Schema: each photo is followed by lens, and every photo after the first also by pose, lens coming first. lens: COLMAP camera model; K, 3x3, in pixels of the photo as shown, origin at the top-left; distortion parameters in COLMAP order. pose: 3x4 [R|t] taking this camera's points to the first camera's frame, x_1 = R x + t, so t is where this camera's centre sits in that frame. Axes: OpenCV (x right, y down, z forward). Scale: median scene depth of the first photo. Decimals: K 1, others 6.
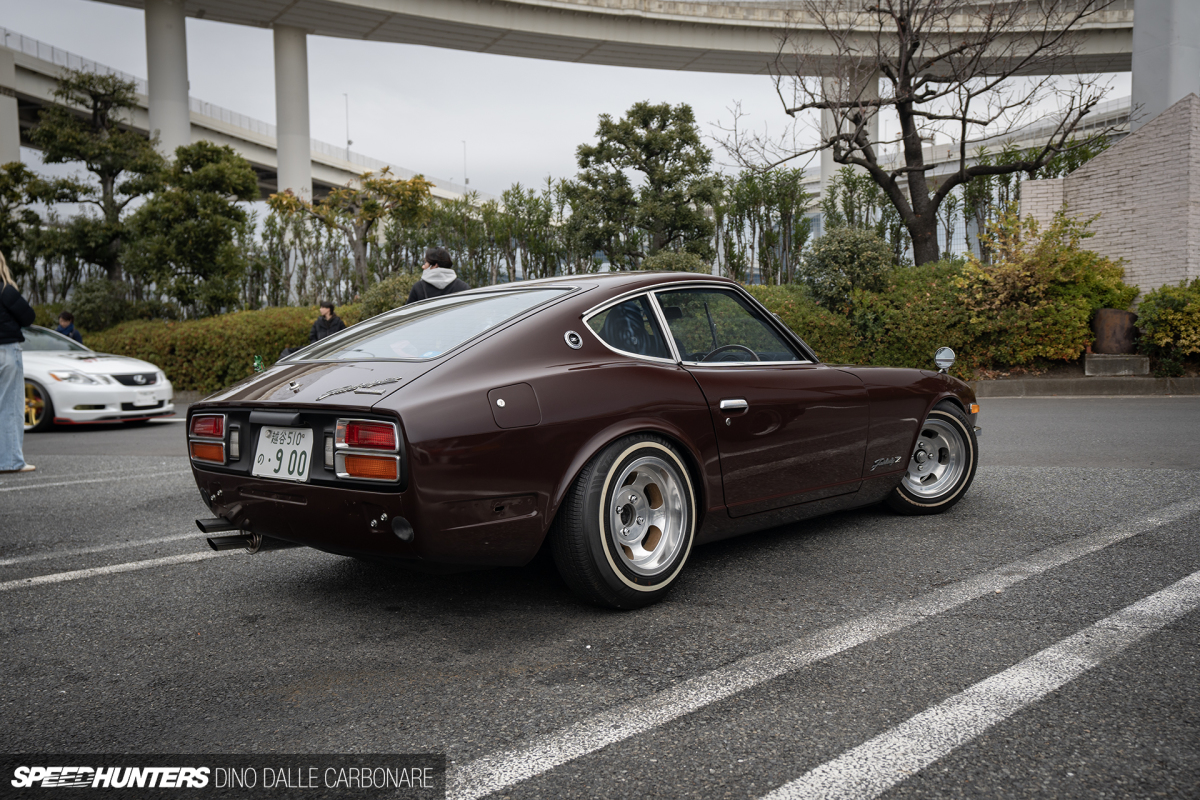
lens RADIAL K [[1015.7, 0, 605.8], [0, 1015.7, 397.5], [0, 0, 1]] dist [0.004681, 0.000667]
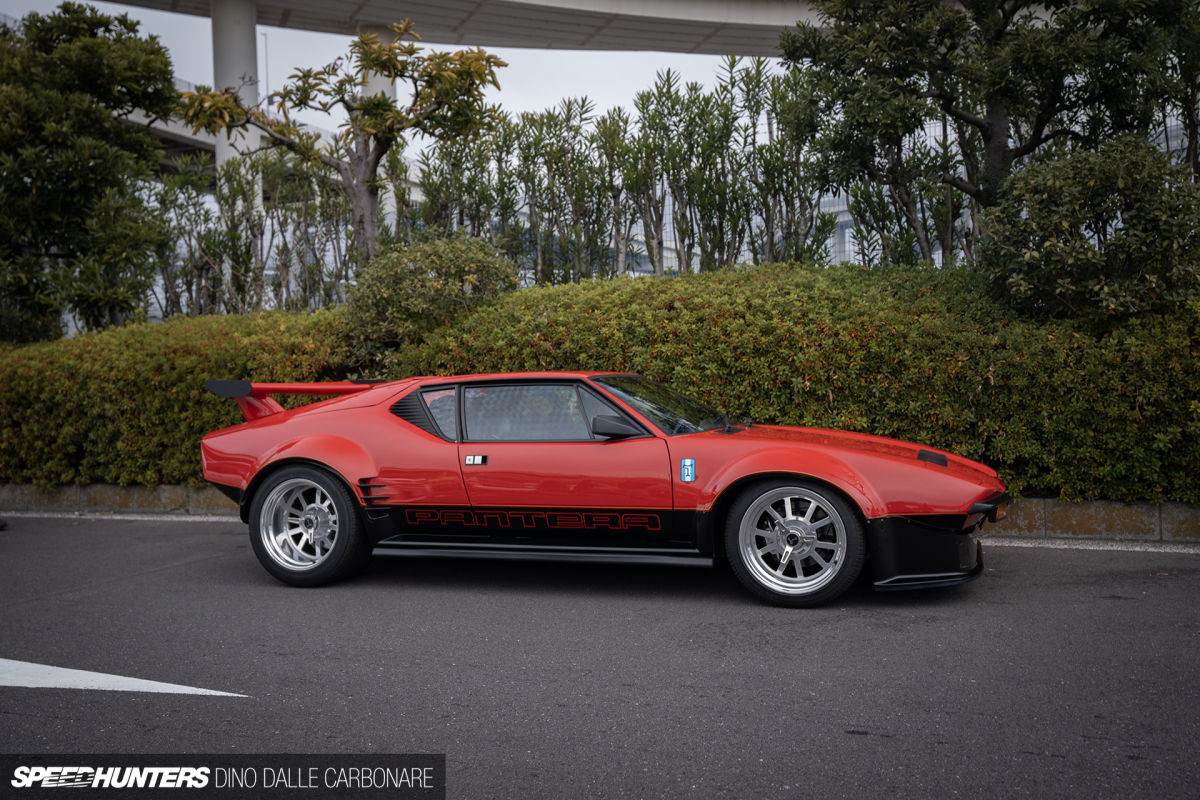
lens RADIAL K [[1102.2, 0, 598.7], [0, 1102.2, 402.1], [0, 0, 1]] dist [0.014672, 0.000000]
pose [[0.994215, -0.004982, -0.107290, -0.062888], [0.002121, 0.999640, -0.026759, -0.029070], [0.107385, 0.026377, 0.993868, 0.449345]]
